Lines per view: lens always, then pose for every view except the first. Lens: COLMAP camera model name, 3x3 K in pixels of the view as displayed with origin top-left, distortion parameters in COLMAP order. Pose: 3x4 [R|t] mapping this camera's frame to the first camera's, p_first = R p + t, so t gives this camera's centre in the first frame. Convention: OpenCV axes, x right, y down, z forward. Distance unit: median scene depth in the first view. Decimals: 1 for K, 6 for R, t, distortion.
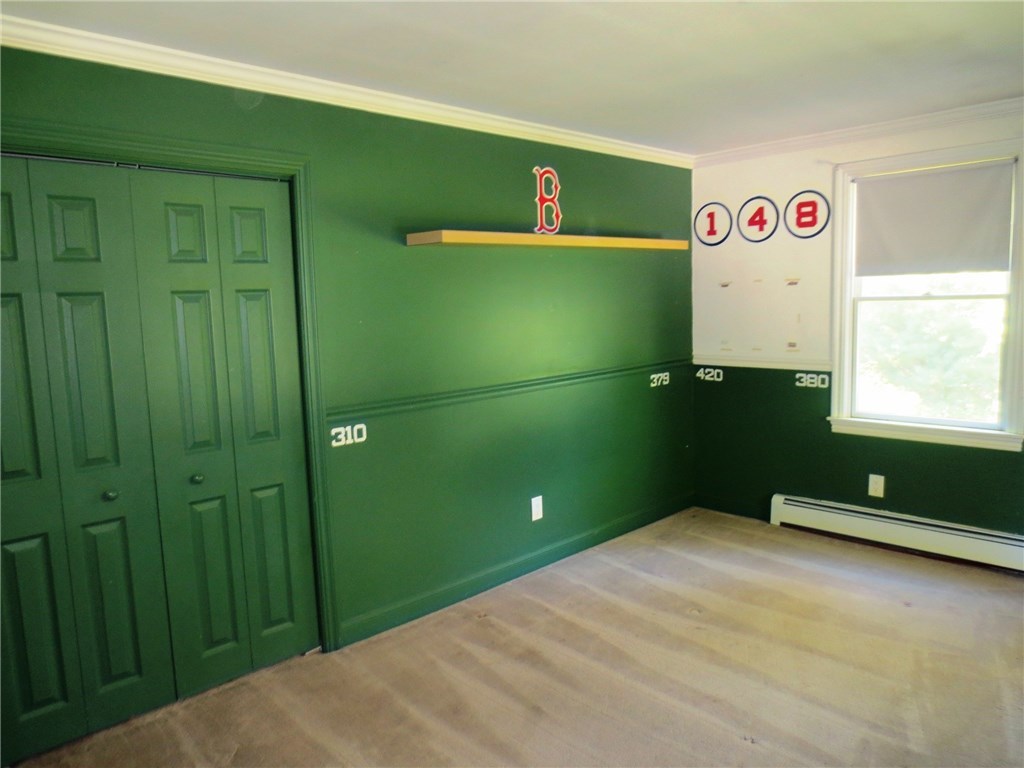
lens RADIAL K [[728.0, 0, 512.0], [0, 728.0, 384.1], [0, 0, 1]] dist [-0.028327, 0.008541]
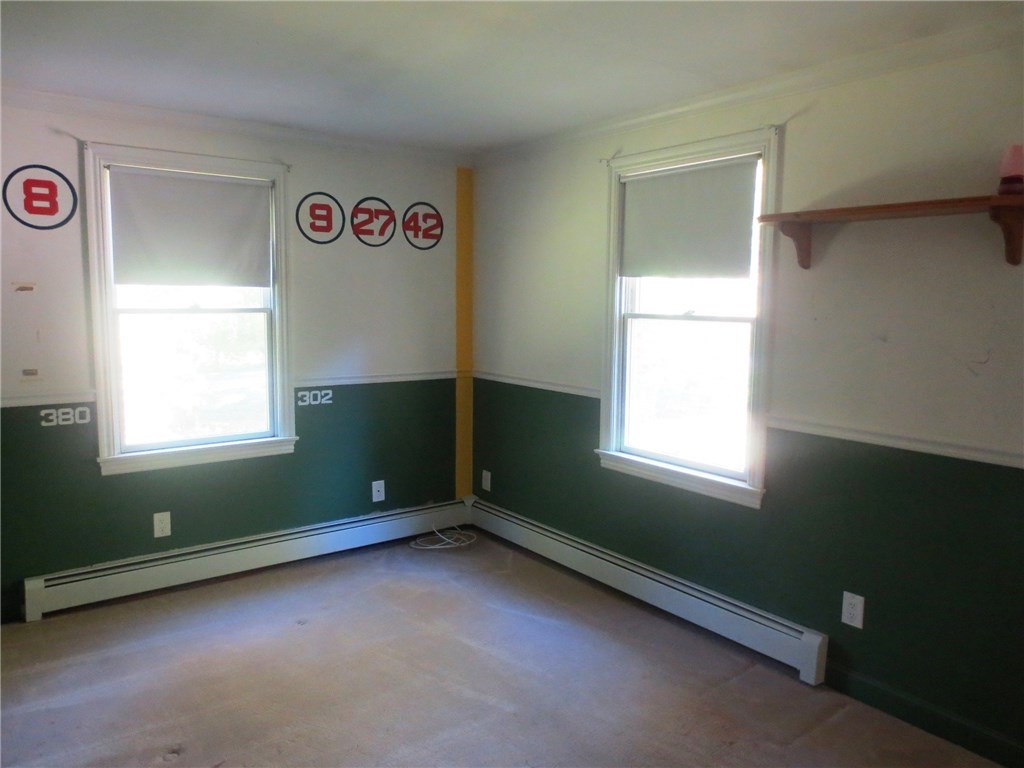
lens RADIAL K [[728.0, 0, 518.1], [0, 728.0, 383.7], [0, 0, 1]] dist [-0.028327, 0.008541]
pose [[0.106979, -0.086360, 0.990504, -0.296631], [0.097081, 0.992368, 0.076037, -0.052411], [-0.989510, 0.088024, 0.114546, 0.448337]]
